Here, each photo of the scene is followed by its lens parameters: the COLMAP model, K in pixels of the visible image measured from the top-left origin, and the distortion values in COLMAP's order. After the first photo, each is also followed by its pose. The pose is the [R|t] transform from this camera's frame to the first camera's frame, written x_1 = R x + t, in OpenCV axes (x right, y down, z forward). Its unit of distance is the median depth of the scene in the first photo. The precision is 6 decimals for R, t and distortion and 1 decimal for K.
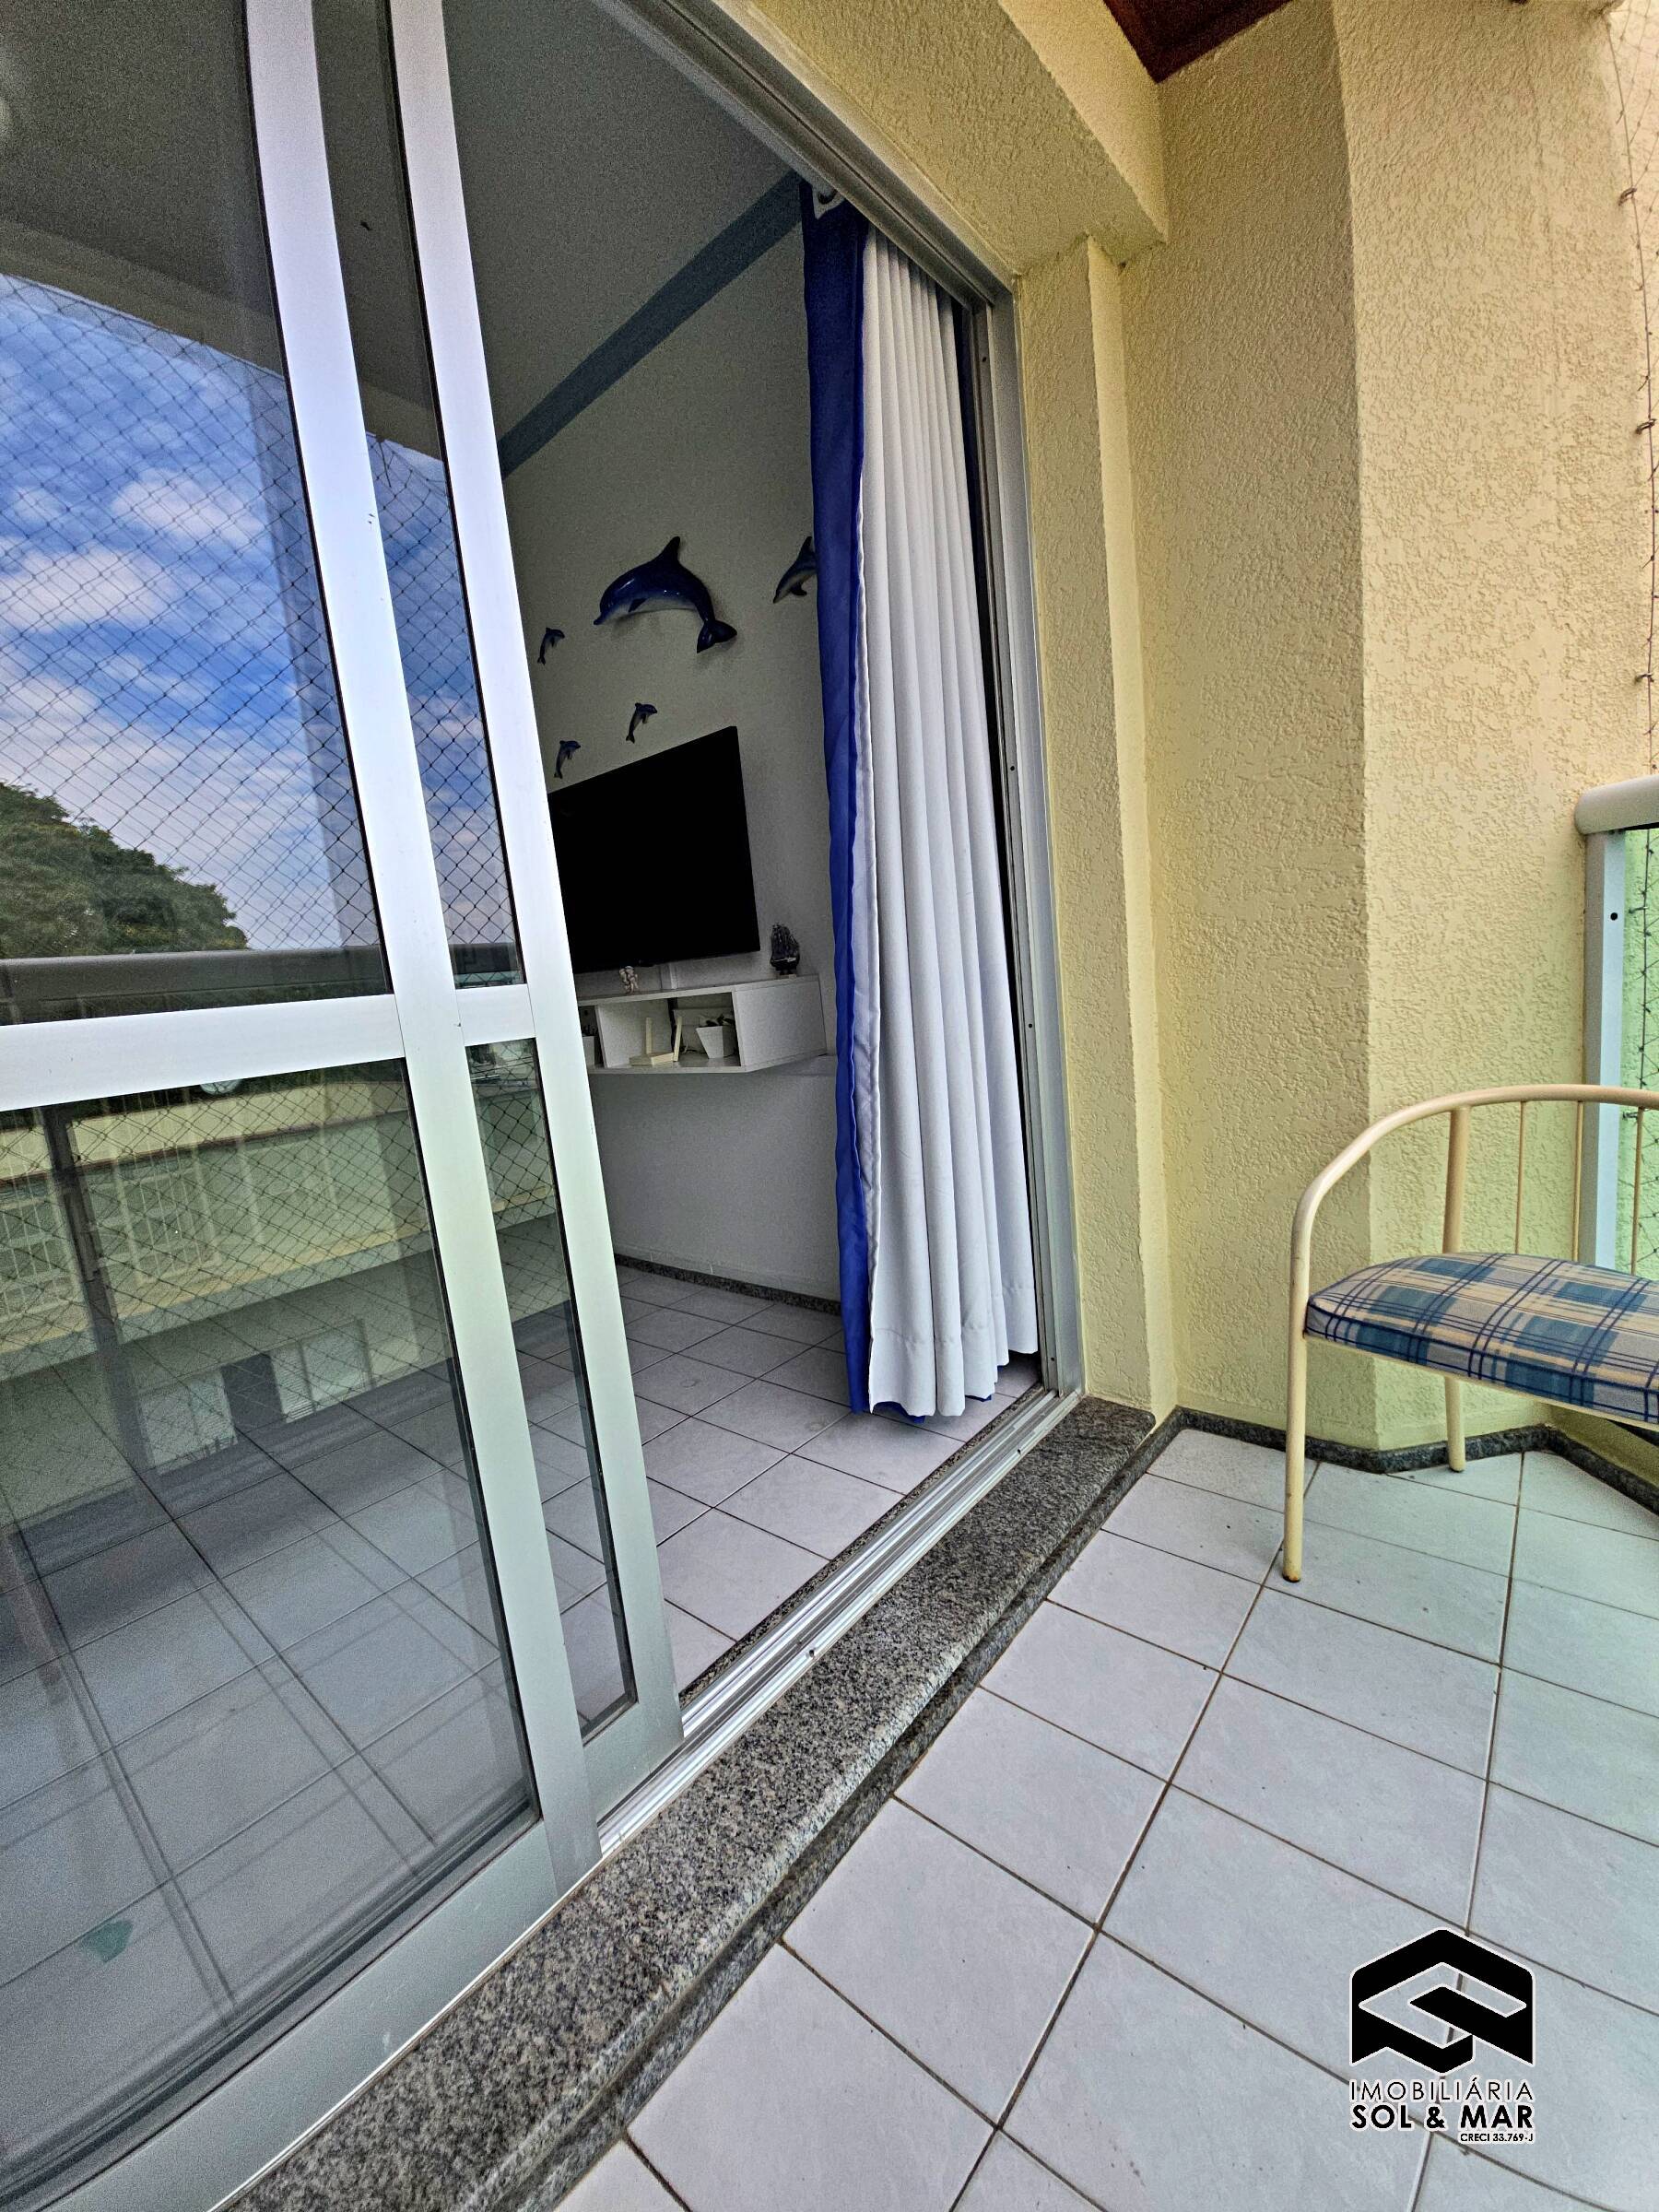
lens RADIAL K [[882.7, 0, 840.5], [0, 882.7, 1109.7], [0, 0, 1]] dist [-0.009921, -0.004967]
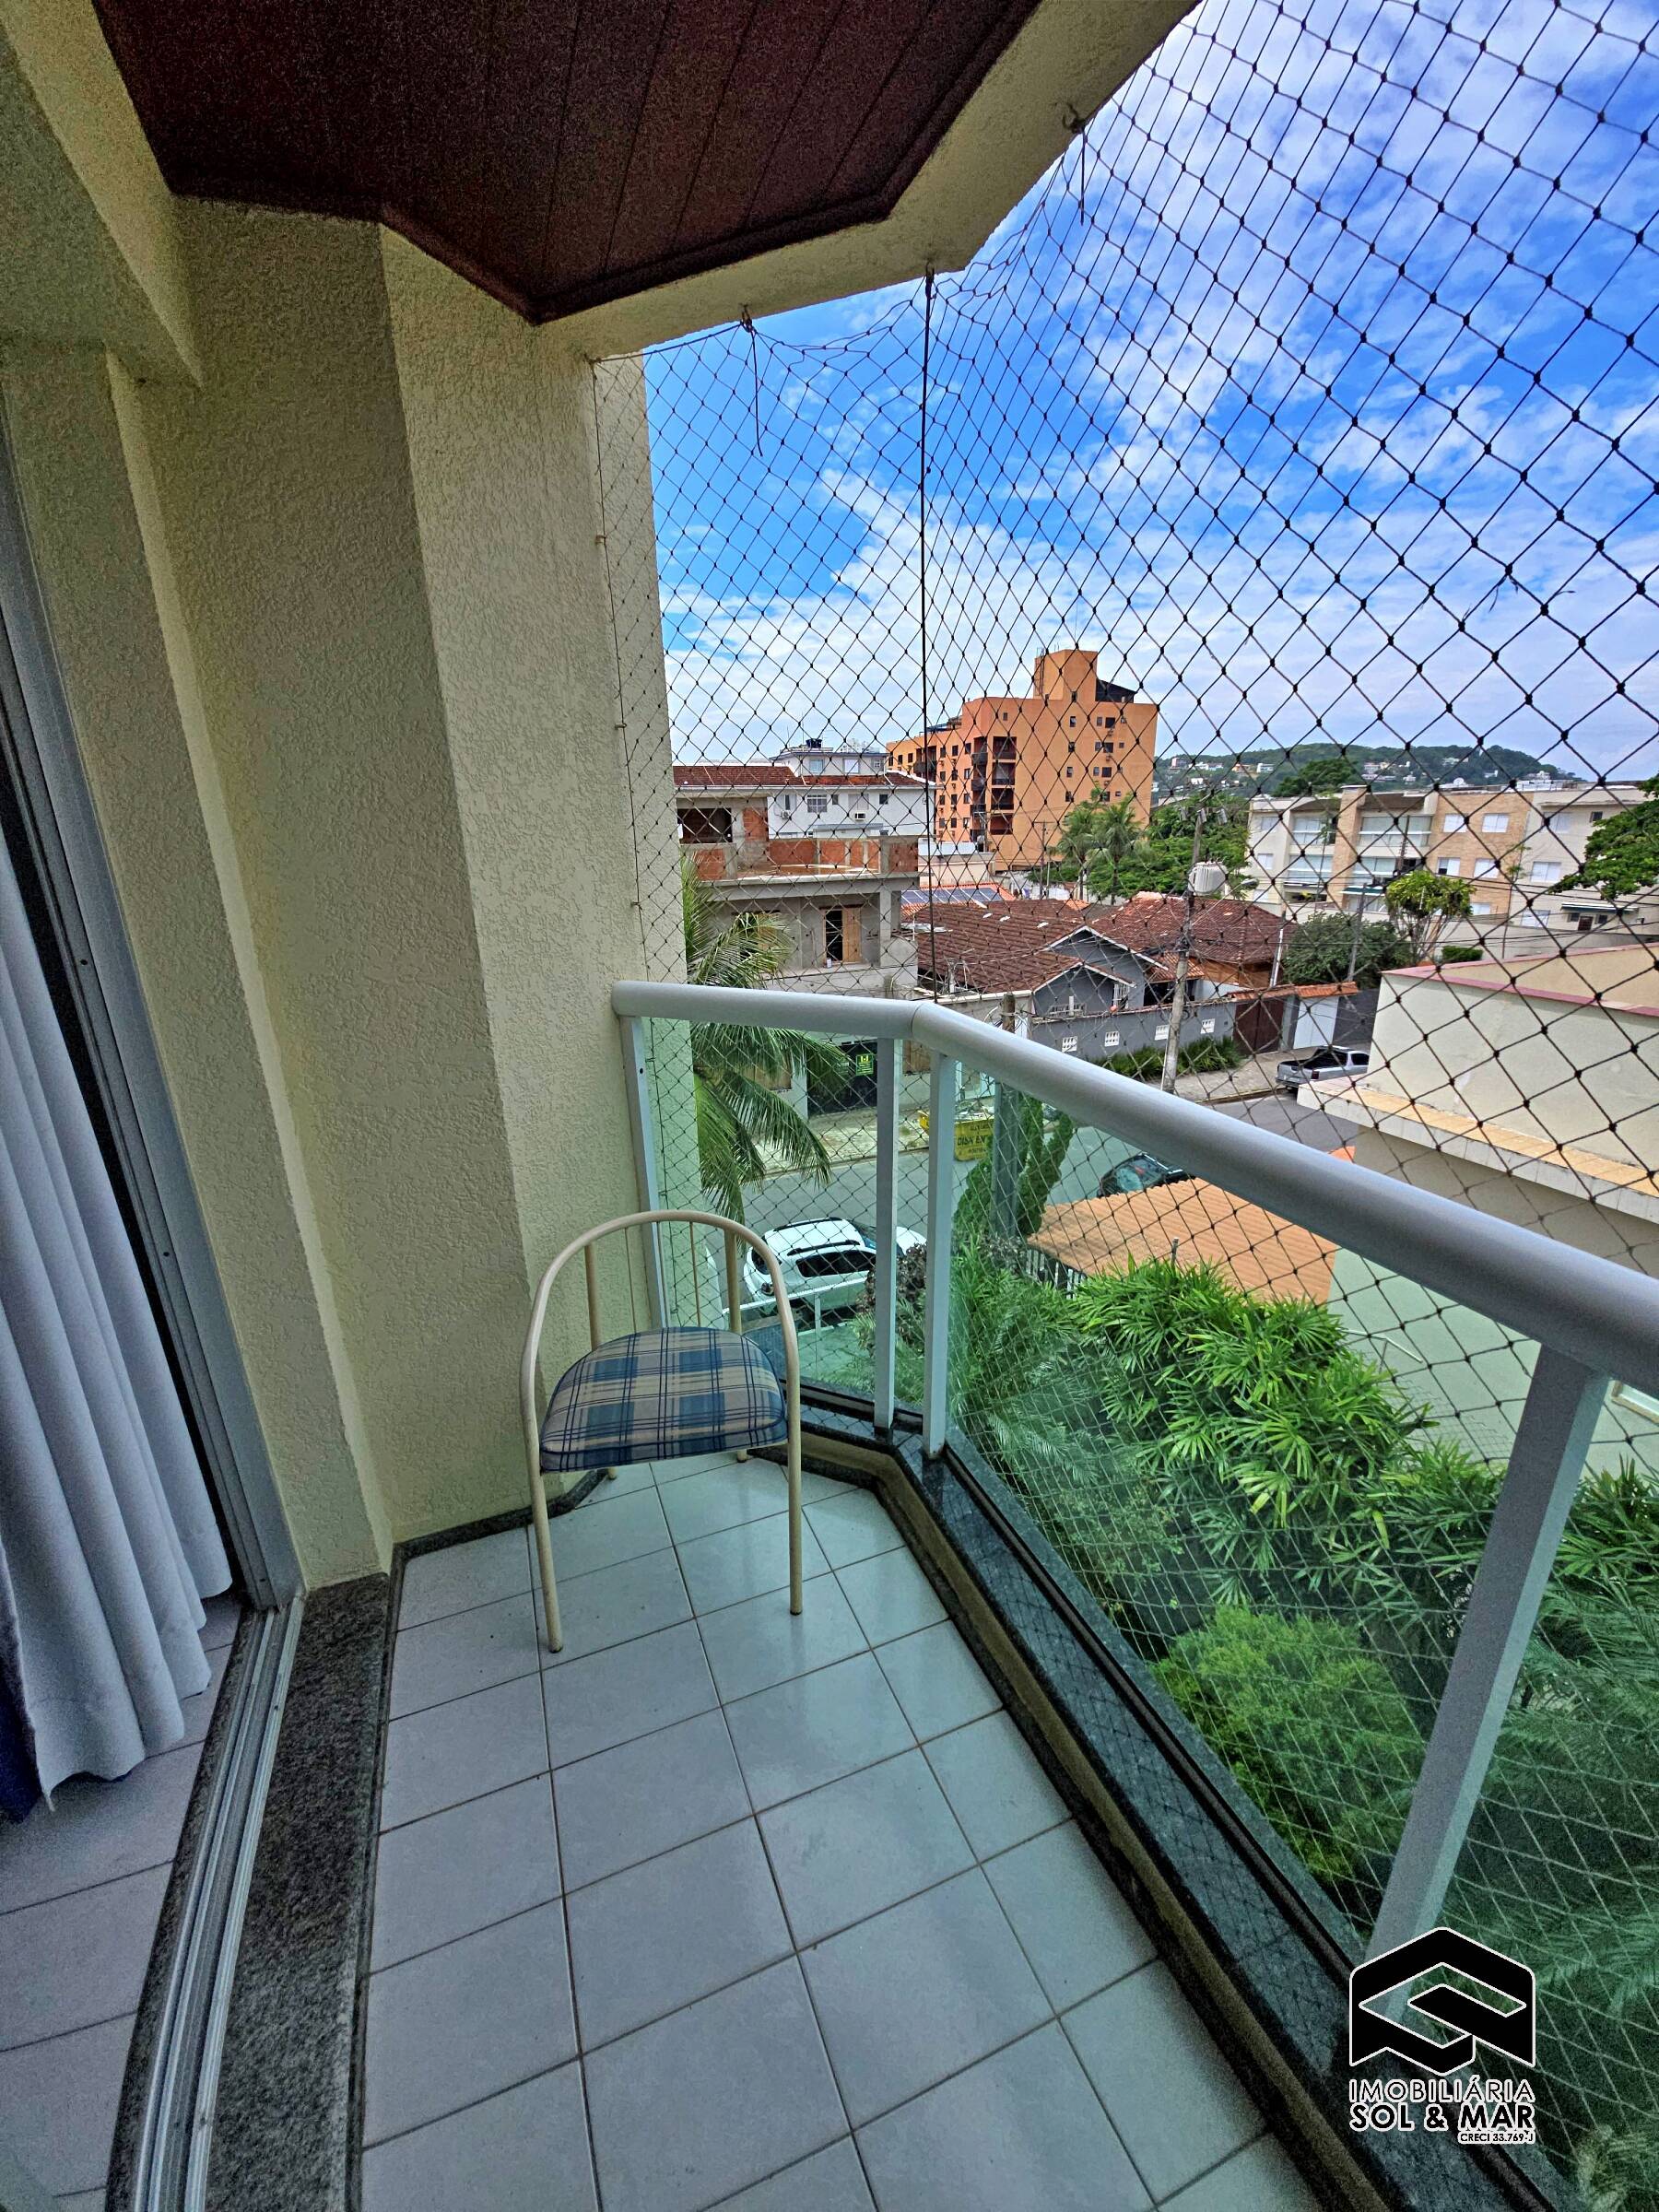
lens RADIAL K [[882.7, 0, 846.5], [0, 882.7, 1092.8], [0, 0, 1]] dist [-0.009921, -0.004967]
pose [[0.463199, -0.176202, 0.868562, -0.232603], [0.106546, 0.984000, 0.142800, -0.365134], [-0.879826, 0.026397, 0.474562, 0.012463]]
